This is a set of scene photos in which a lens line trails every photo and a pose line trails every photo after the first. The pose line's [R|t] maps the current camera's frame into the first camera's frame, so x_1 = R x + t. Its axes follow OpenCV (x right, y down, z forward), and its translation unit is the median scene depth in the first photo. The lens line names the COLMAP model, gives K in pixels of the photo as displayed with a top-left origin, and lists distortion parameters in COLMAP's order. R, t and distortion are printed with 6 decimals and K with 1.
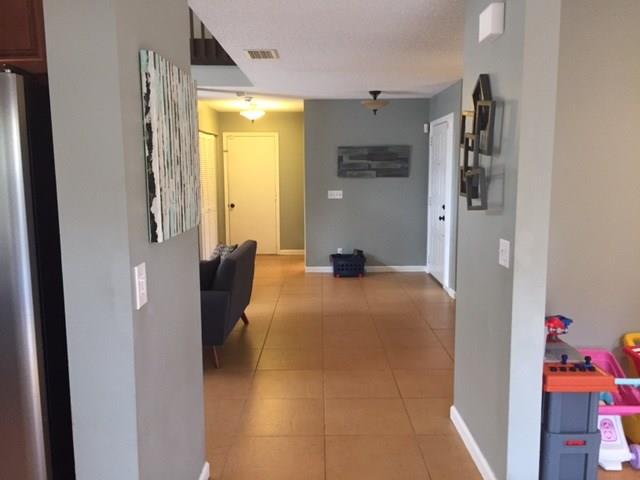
lens RADIAL K [[542.8, 0, 327.2], [0, 542.8, 240.1], [0, 0, 1]] dist [0.082693, -0.142523]
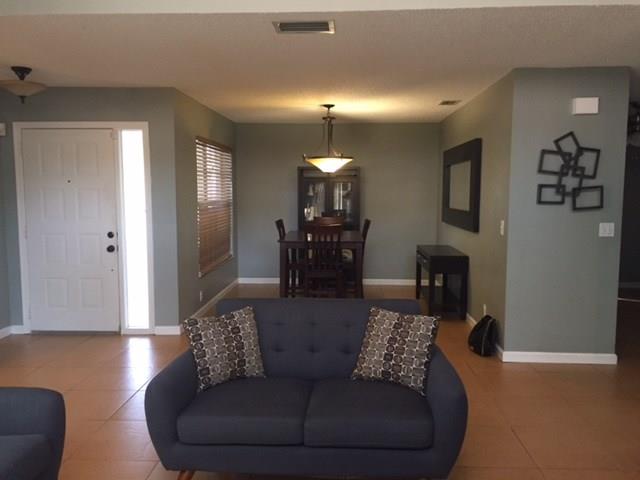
lens RADIAL K [[542.8, 0, 327.2], [0, 542.8, 240.1], [0, 0, 1]] dist [0.082693, -0.142523]
pose [[0.072453, -0.096159, 0.992726, -0.494165], [0.124777, 0.988395, 0.086633, -0.074432], [-0.989536, 0.117592, 0.083610, 0.550870]]
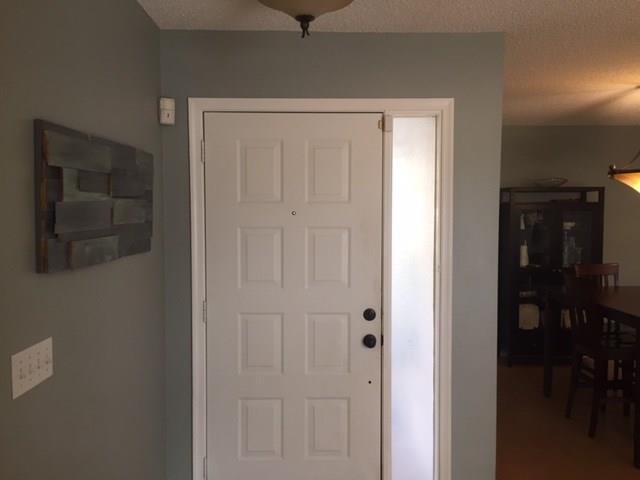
lens RADIAL K [[542.8, 0, 327.2], [0, 542.8, 240.1], [0, 0, 1]] dist [0.082693, -0.142523]
pose [[0.007504, -0.048673, 0.998787, -0.176773], [0.124653, 0.991069, 0.047361, -0.125744], [-0.992172, 0.124147, 0.013504, 0.903623]]
